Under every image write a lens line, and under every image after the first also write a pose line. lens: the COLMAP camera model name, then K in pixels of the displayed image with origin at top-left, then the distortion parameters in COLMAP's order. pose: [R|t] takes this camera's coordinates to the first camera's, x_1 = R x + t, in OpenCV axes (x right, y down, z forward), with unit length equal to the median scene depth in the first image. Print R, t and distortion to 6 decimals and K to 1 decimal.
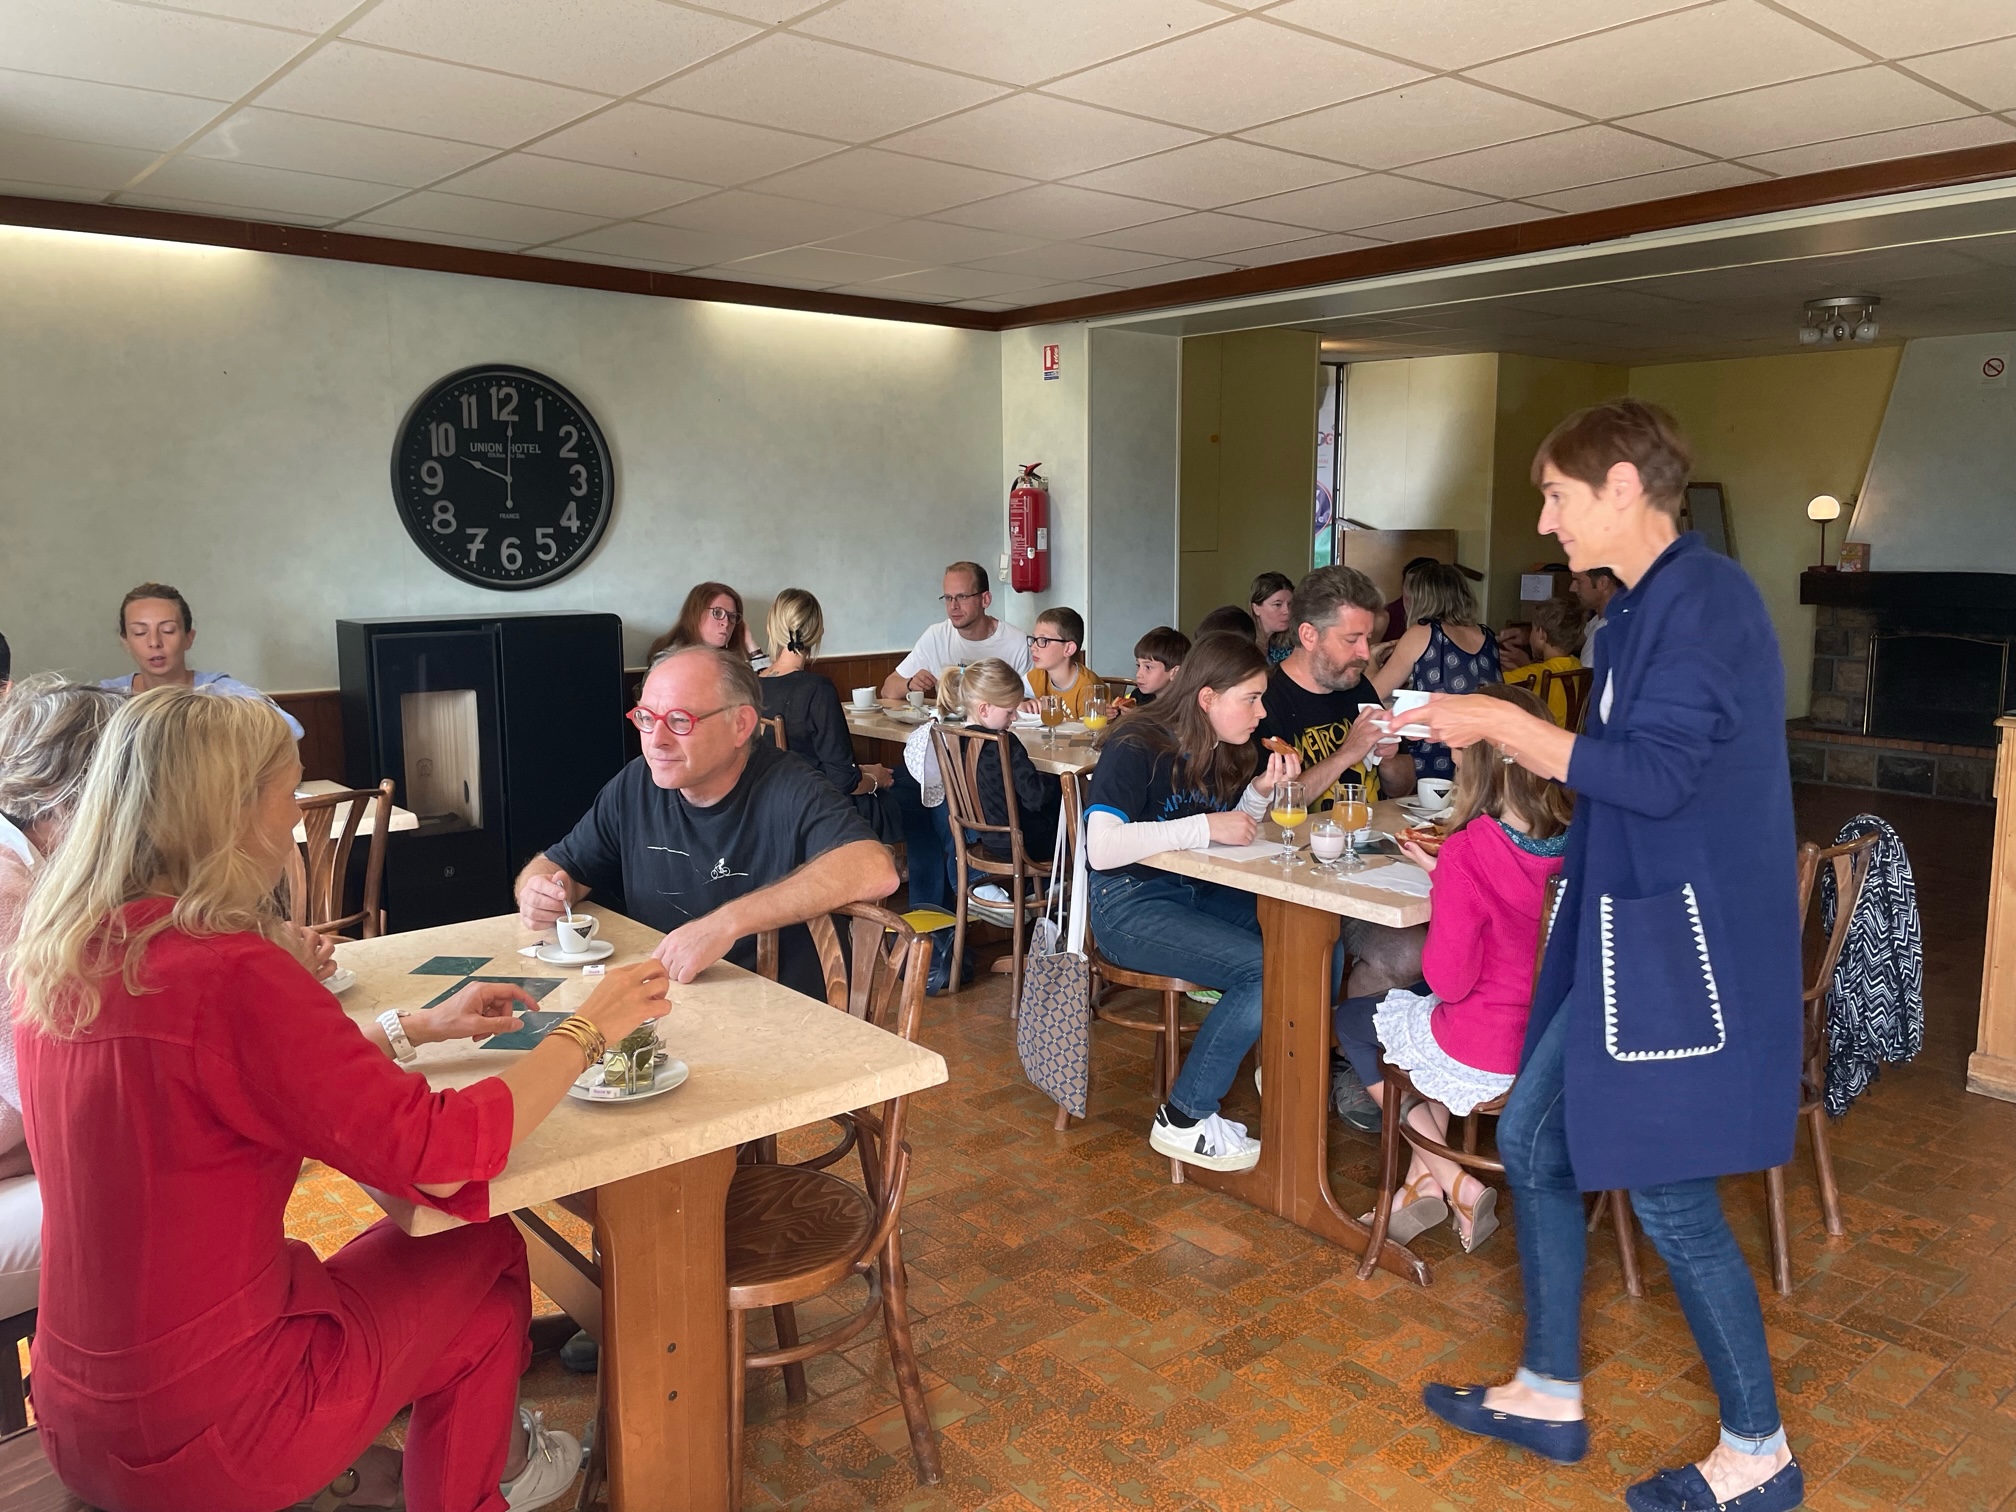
lens RADIAL K [[1524.7, 0, 1008.0], [0, 1524.7, 756.0], [0, 0, 1]] dist [0.010178, 0.000073]
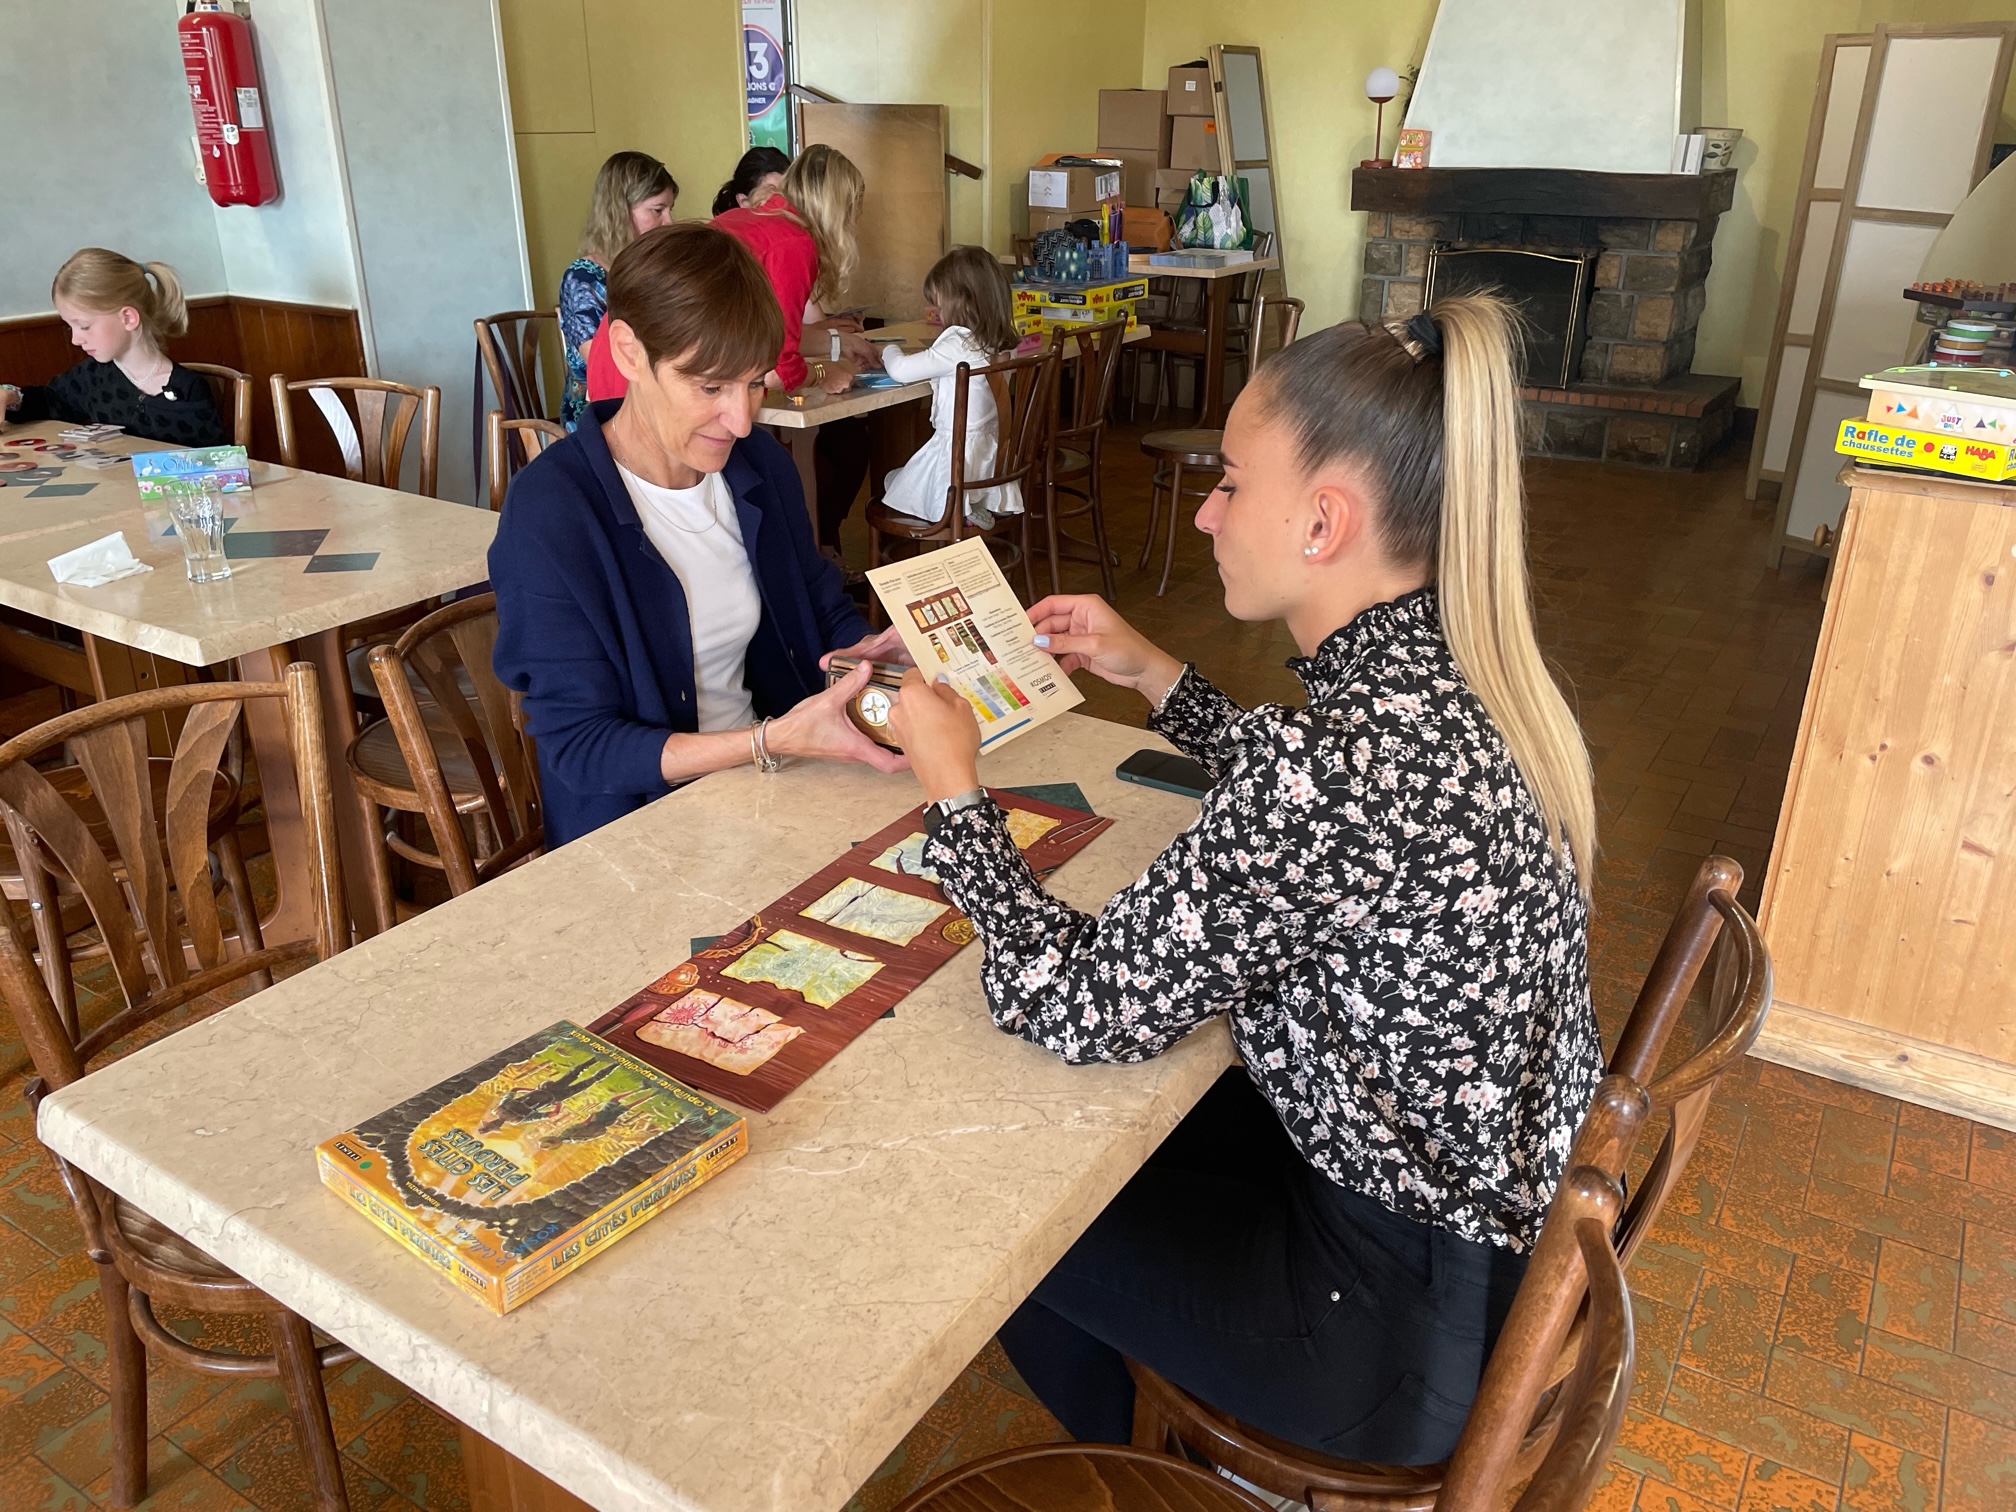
lens RADIAL K [[1524.7, 0, 1008.0], [0, 1524.7, 756.0], [0, 0, 1]] dist [0.010178, 0.000073]
pose [[0.949418, -0.109768, 0.294204, 0.073762], [0.031367, 0.965378, 0.258961, -0.035489], [-0.312443, -0.236634, 0.919991, 0.242426]]
